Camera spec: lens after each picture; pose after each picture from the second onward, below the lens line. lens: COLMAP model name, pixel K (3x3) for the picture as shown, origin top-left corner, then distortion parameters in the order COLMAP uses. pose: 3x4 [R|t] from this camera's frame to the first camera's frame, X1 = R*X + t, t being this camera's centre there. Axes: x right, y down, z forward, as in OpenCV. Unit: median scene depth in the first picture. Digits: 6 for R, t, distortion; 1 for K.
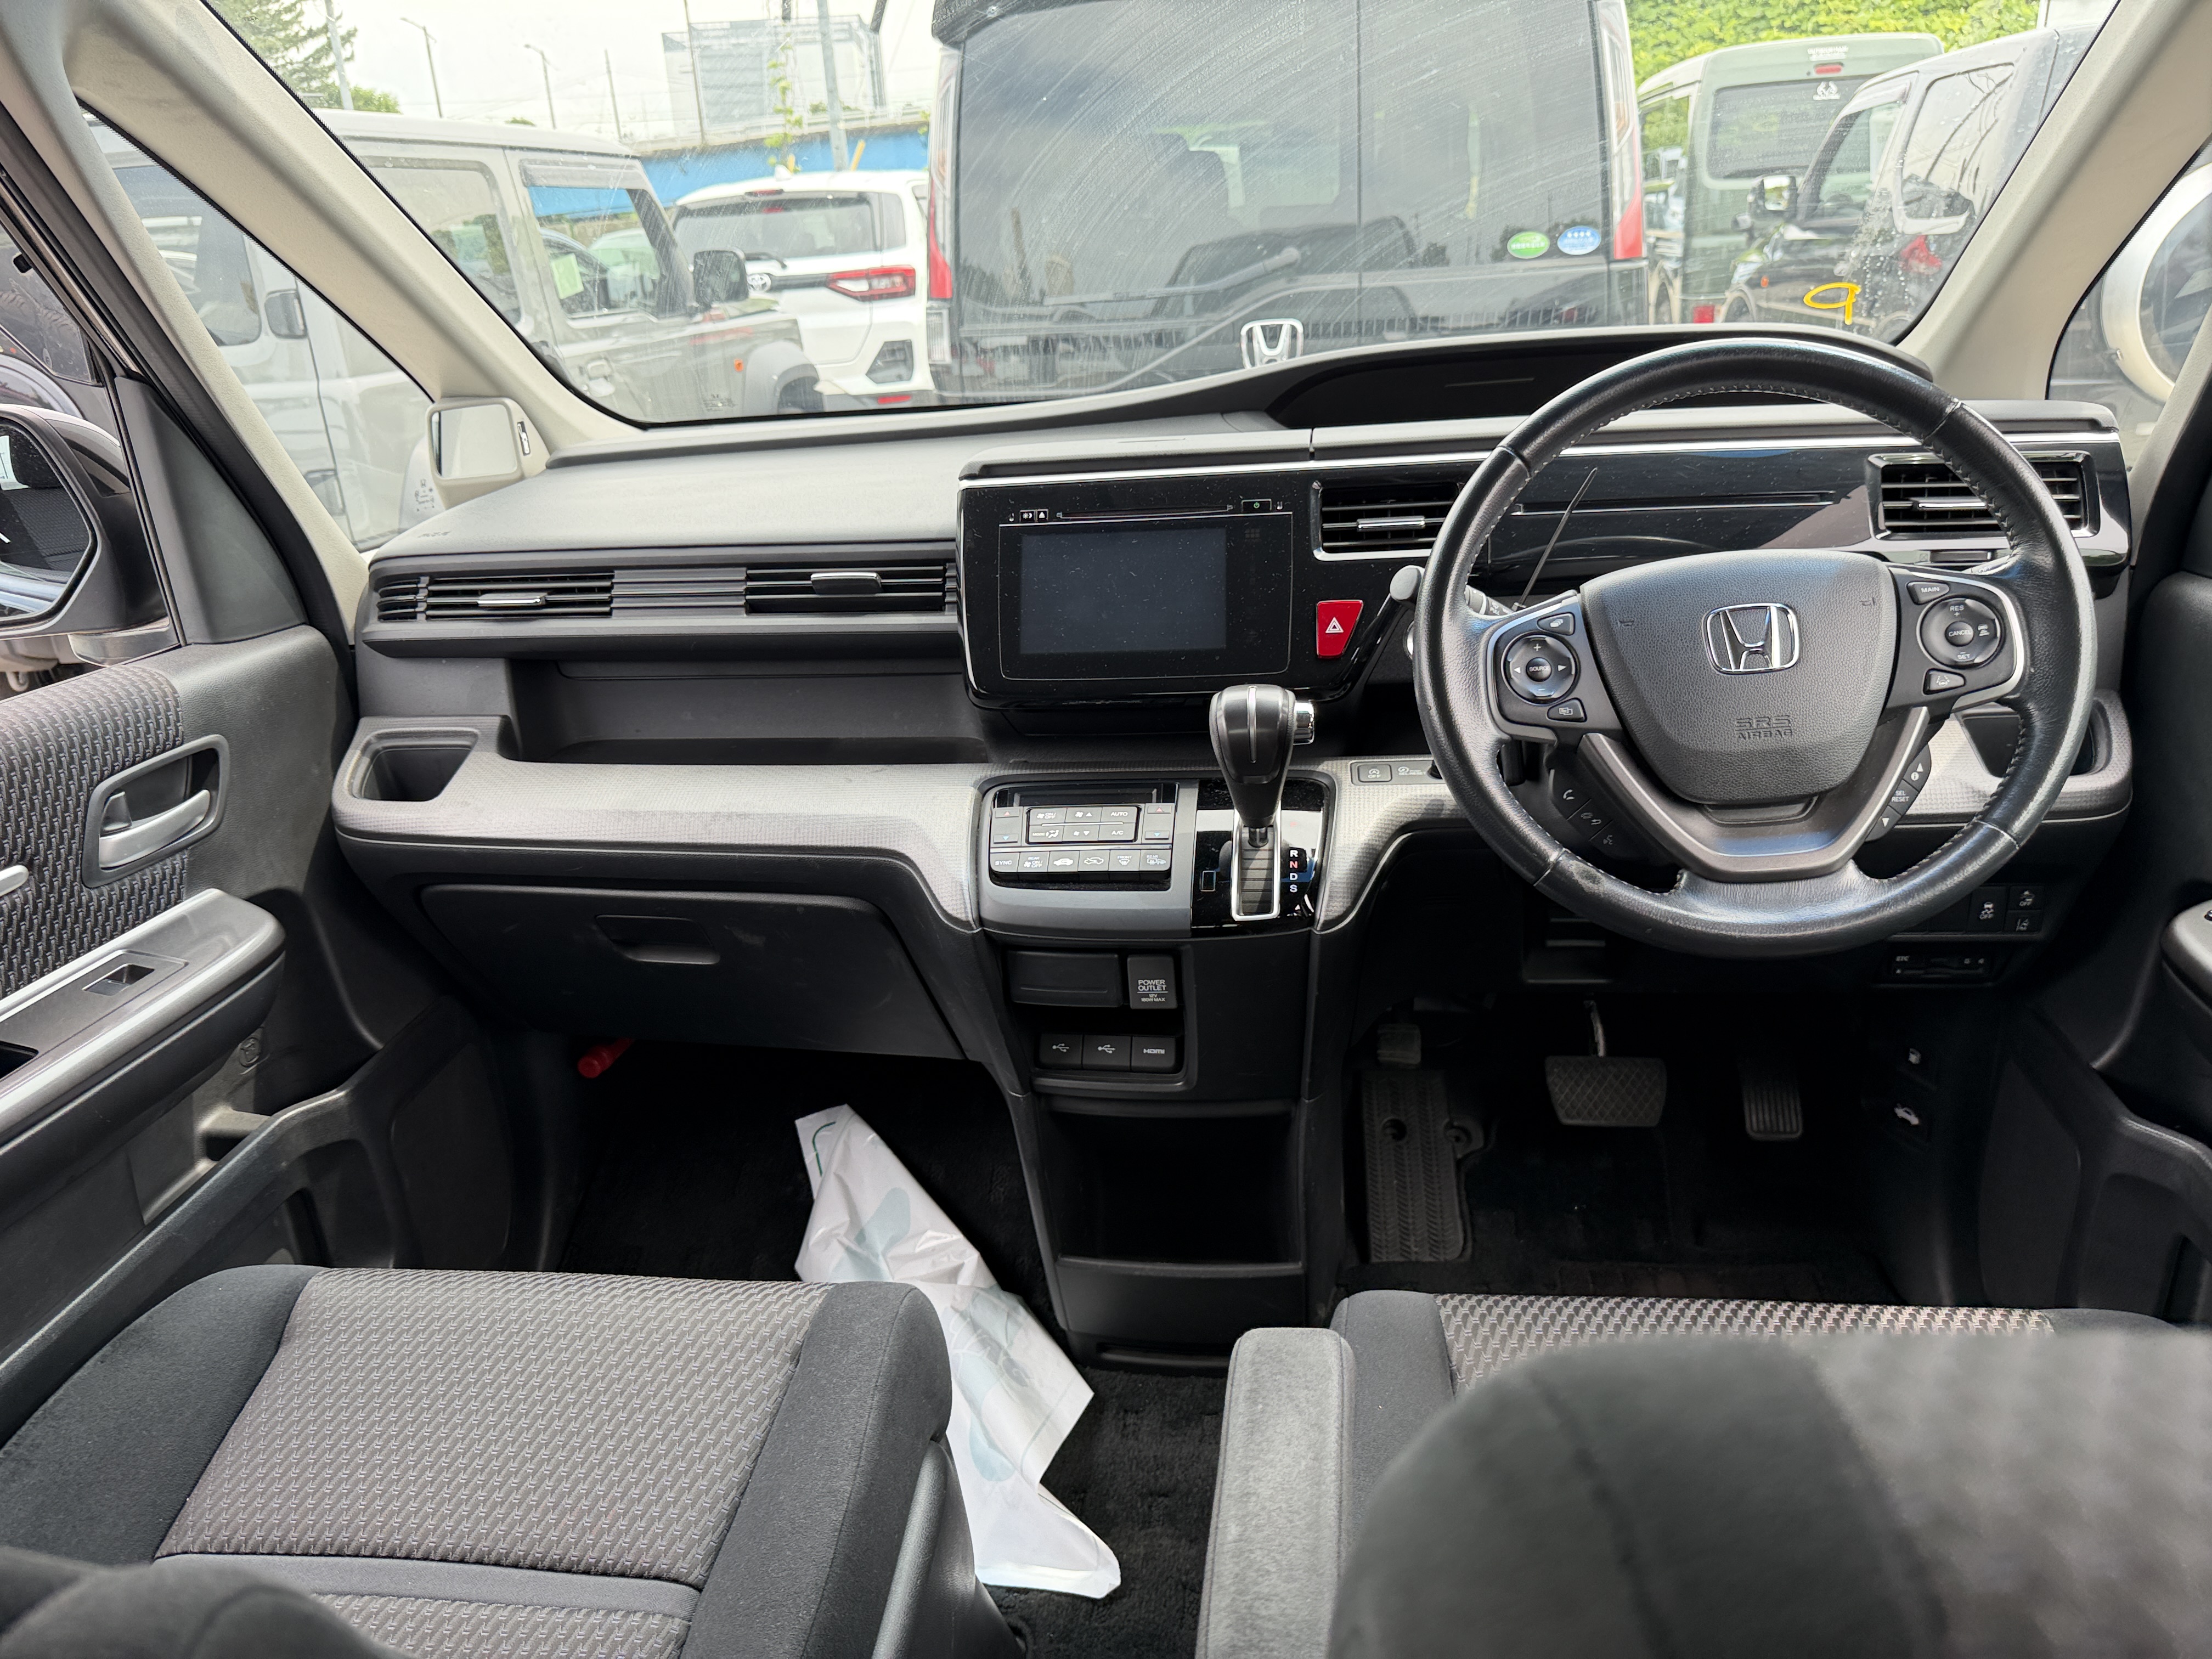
lens RADIAL K [[1526.4, 0, 1107.6], [0, 1526.4, 820.0], [0, 0, 1]] dist [0.016503, -0.007857]
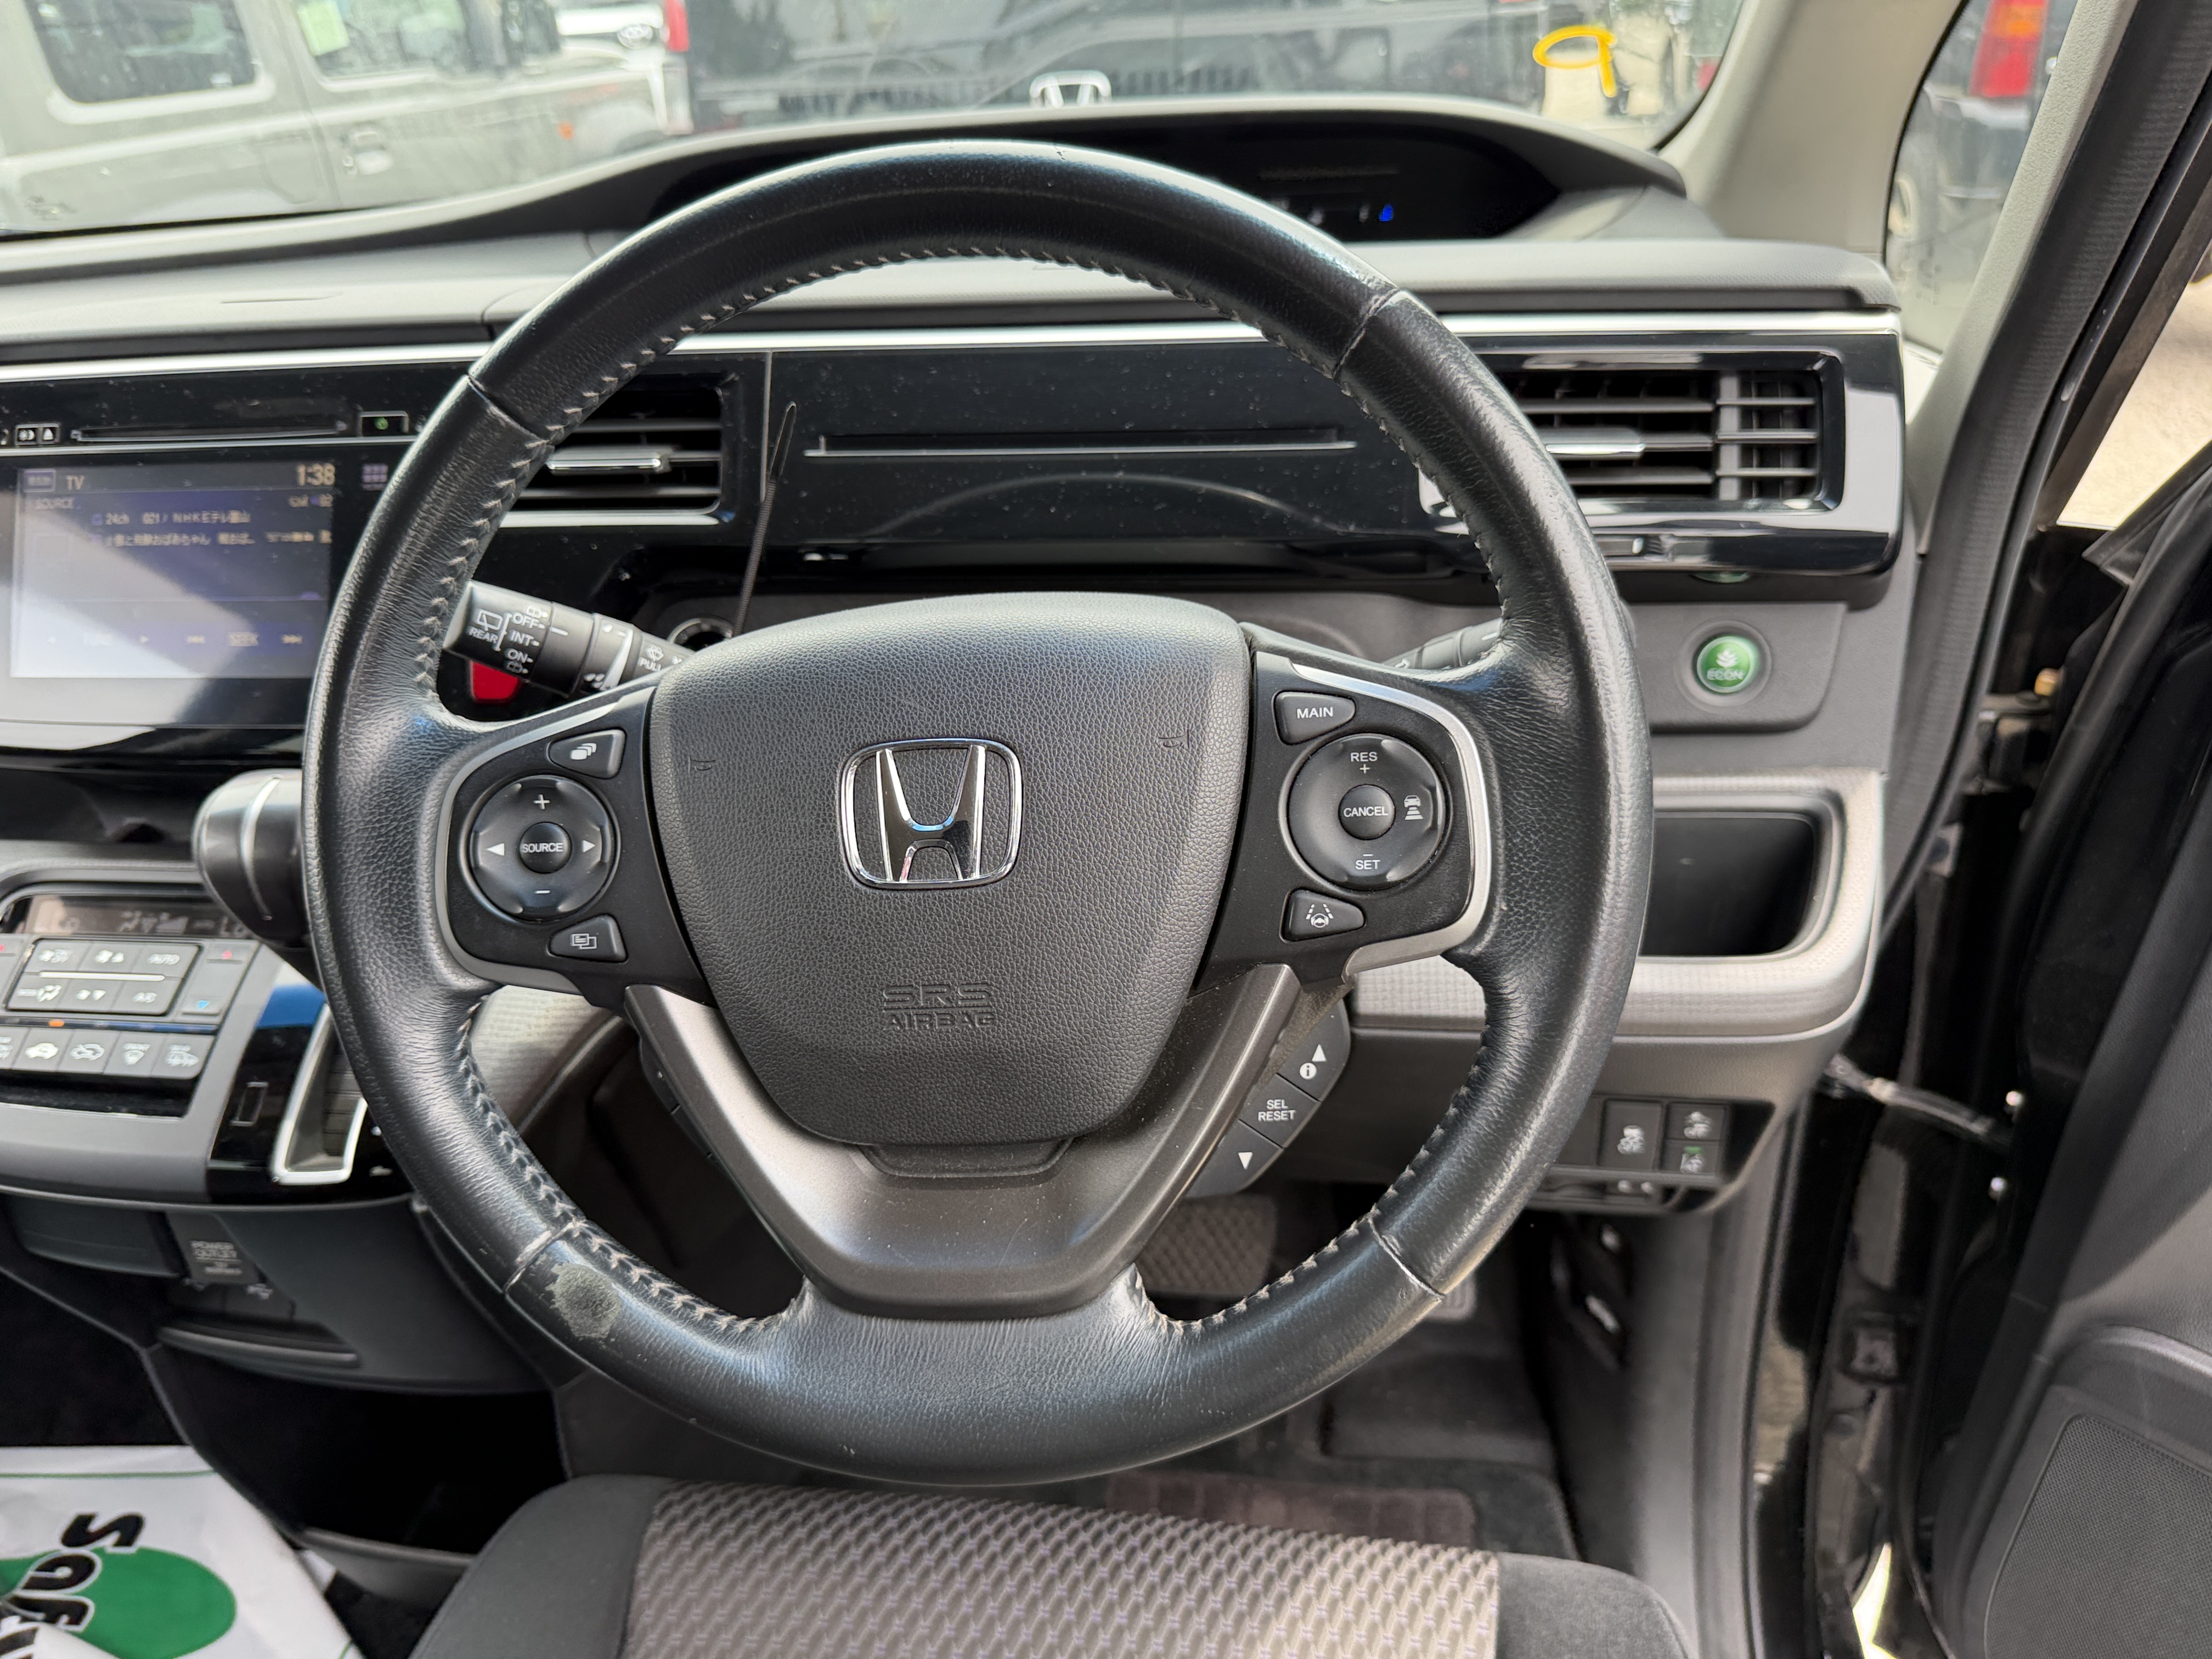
lens RADIAL K [[1526.4, 0, 1101.1], [0, 1526.4, 838.7], [0, 0, 1]] dist [0.016503, -0.007857]
pose [[0.999618, 0.015043, -0.023171, 0.390729], [-0.011571, 0.989616, 0.143269, -0.143365], [0.025085, -0.142947, 0.989412, 0.434972]]
